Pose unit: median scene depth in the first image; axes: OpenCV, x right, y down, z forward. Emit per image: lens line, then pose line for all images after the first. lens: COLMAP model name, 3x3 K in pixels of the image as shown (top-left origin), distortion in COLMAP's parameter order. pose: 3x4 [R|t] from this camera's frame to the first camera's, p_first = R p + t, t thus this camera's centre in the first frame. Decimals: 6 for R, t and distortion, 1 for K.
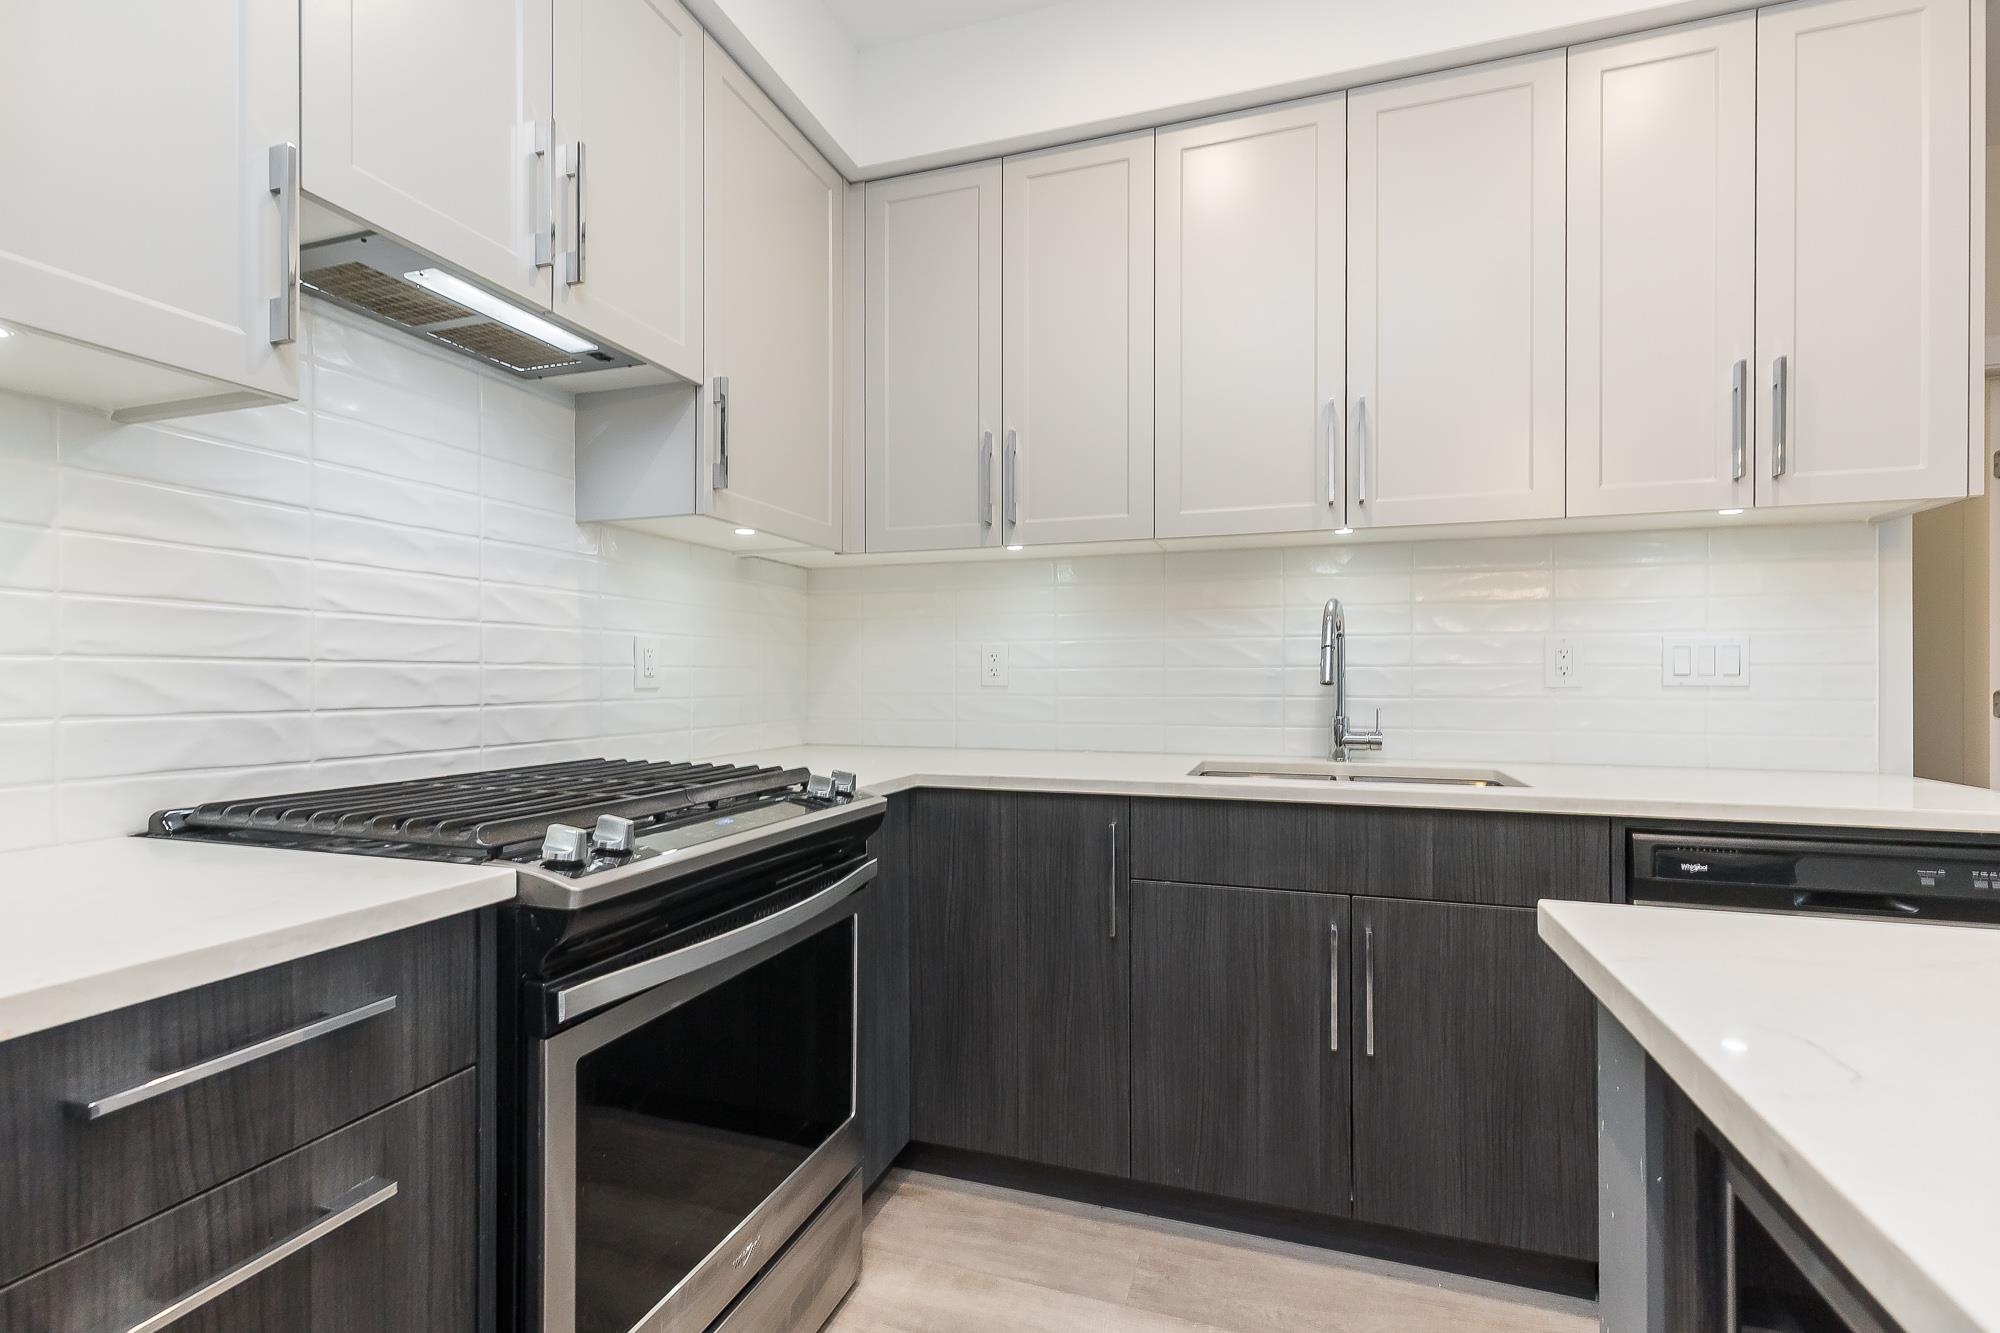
lens RADIAL K [[916.9, 0, 1002.4], [0, 916.9, 681.8], [0, 0, 1]] dist [0.008474, -0.001357]
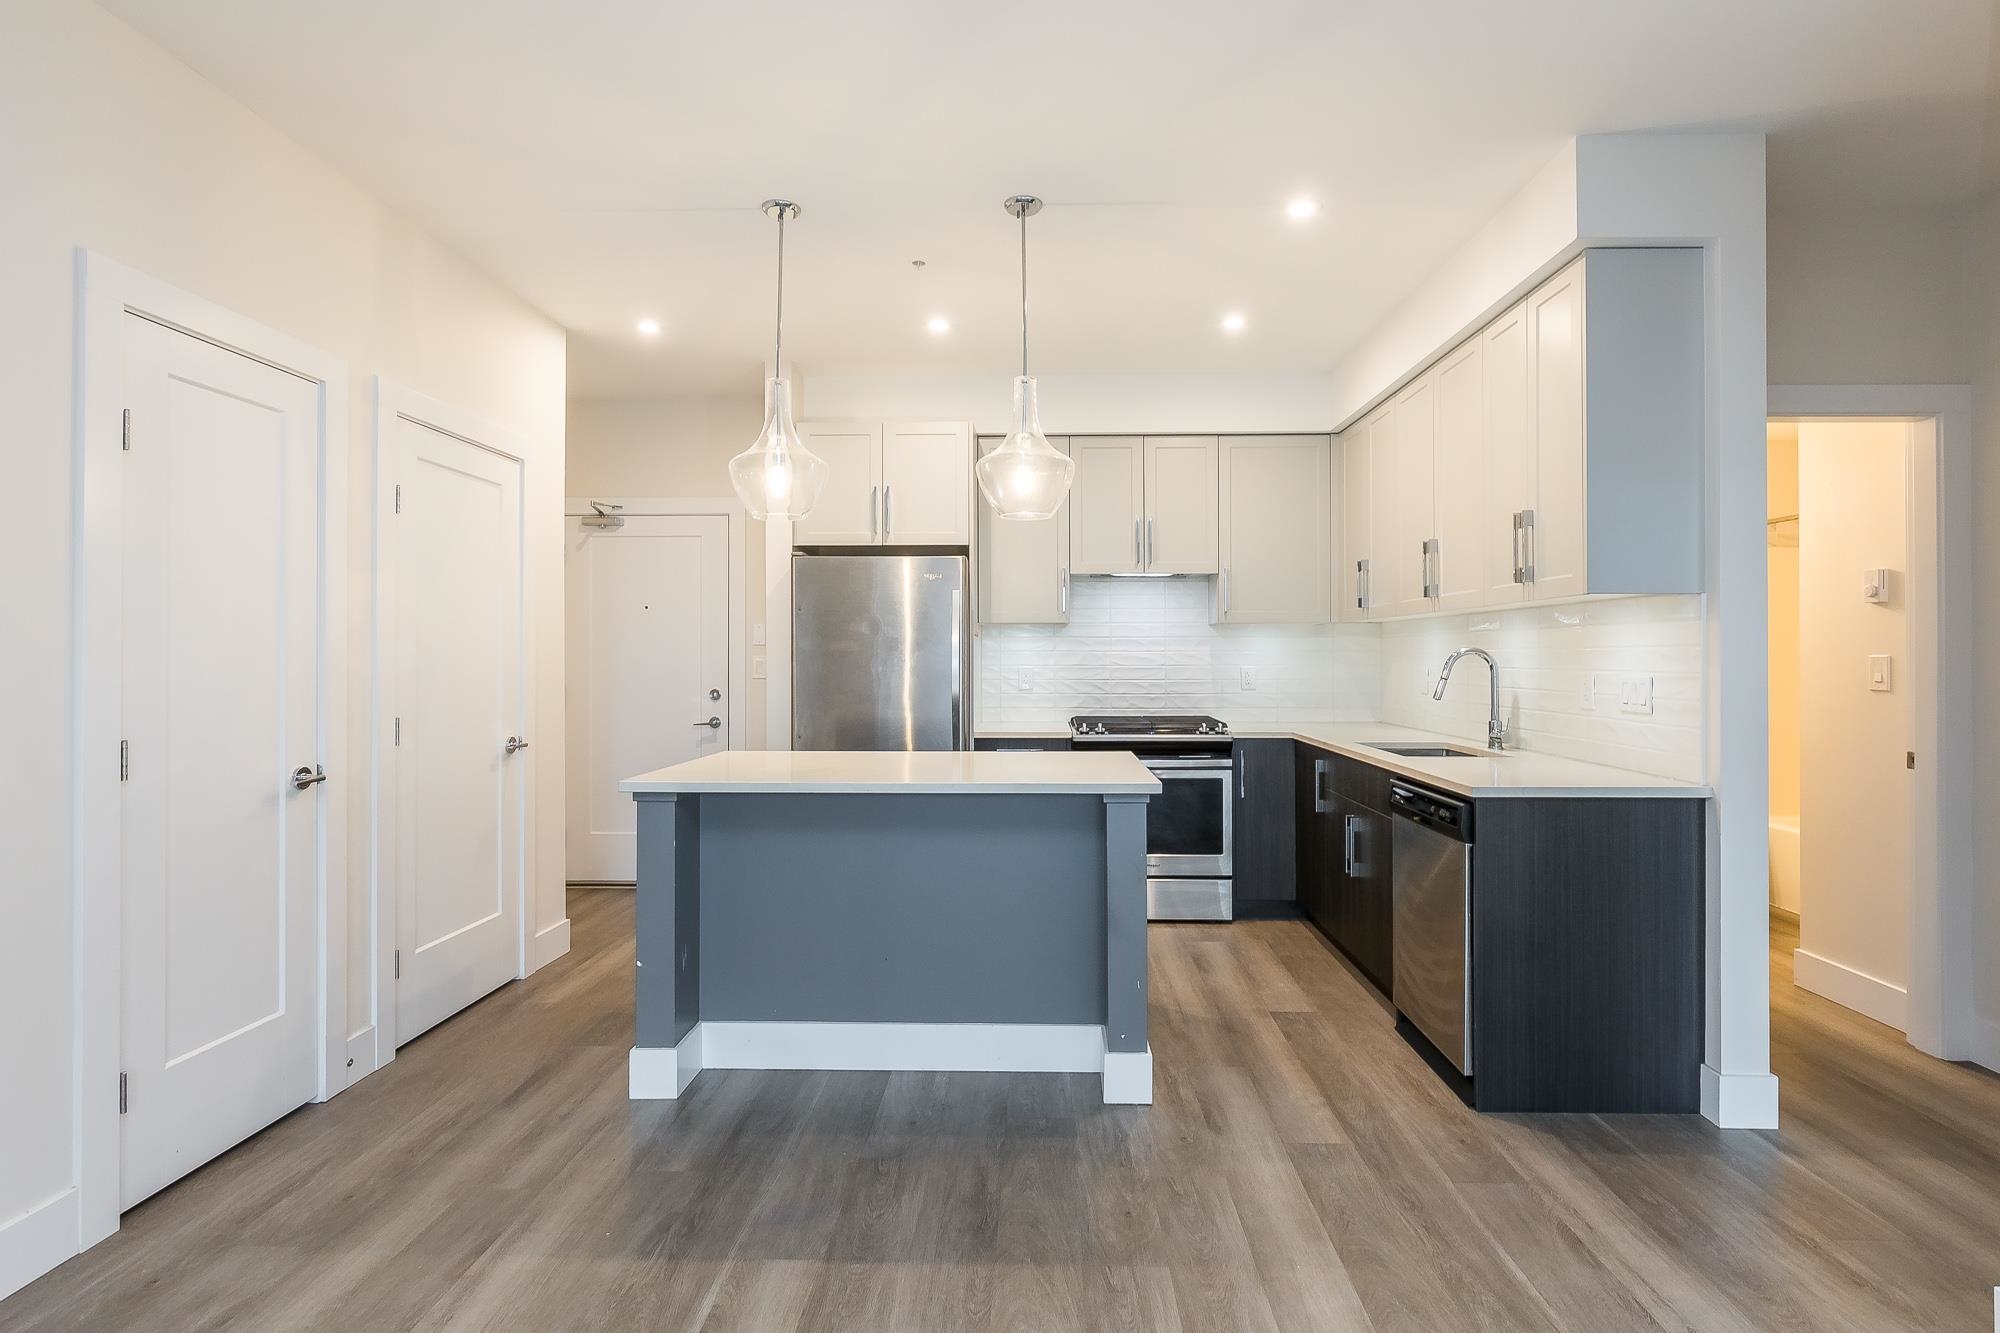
lens RADIAL K [[1005.3, 0, 1012.6], [0, 1005.3, 651.7], [0, 0, 1]] dist [-0.003705, 0.001340]
pose [[0.285962, -0.004511, -0.958230, 2.276554], [-0.002873, 0.999980, -0.005565, -0.086240], [0.958237, 0.004344, 0.285943, -0.374490]]
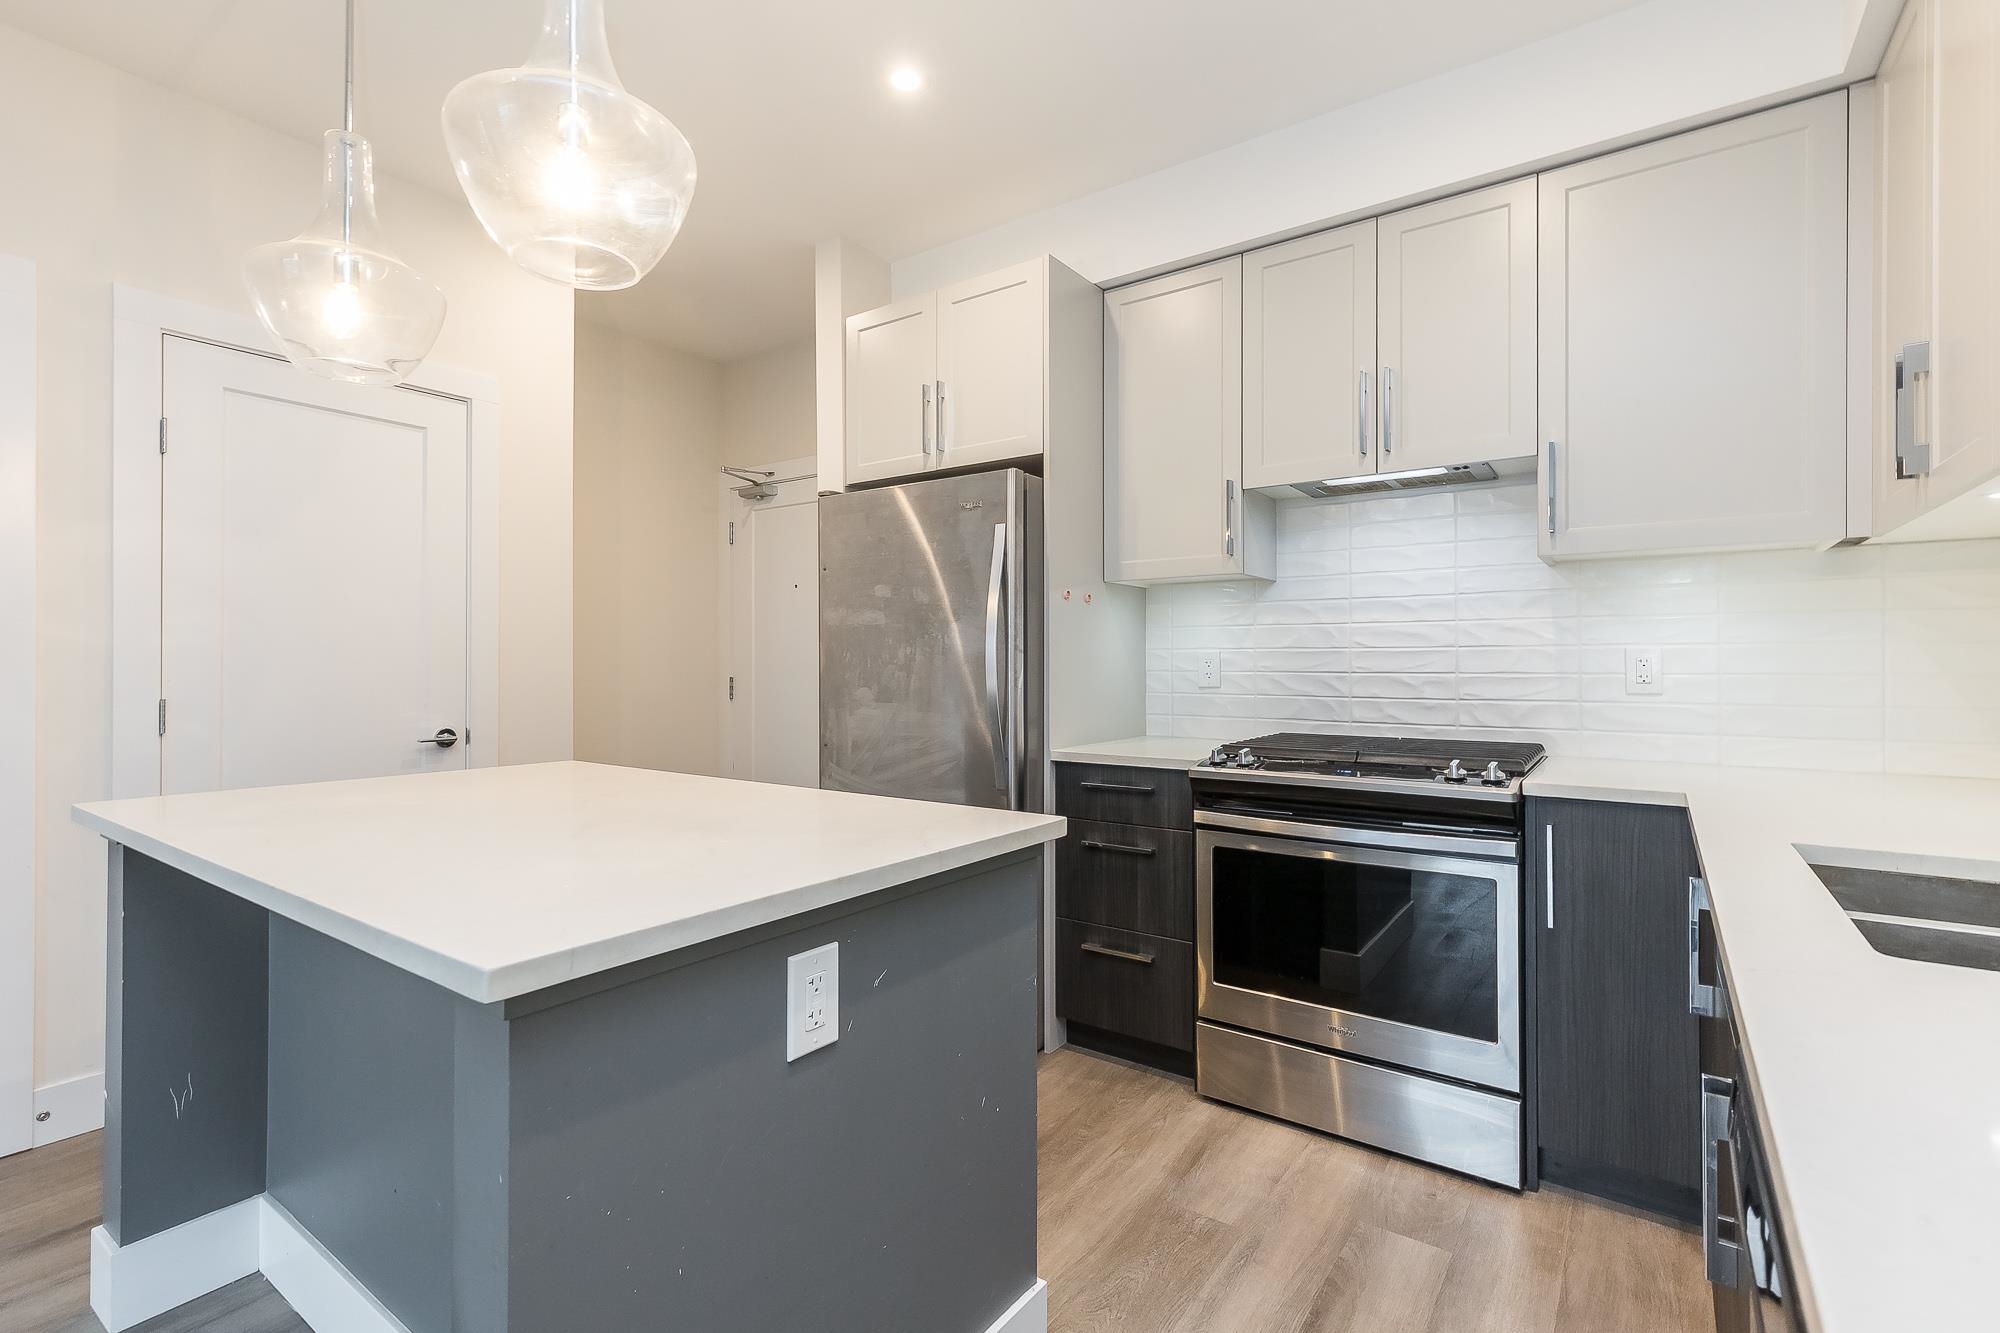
lens RADIAL K [[916.9, 0, 987.0], [0, 916.9, 664.8], [0, 0, 1]] dist [0.008474, -0.001357]
pose [[-0.305327, 0.001188, -0.952247, 1.145904], [-0.004261, 0.999988, 0.002614, -0.033550], [0.952238, 0.004855, -0.305318, 0.681462]]
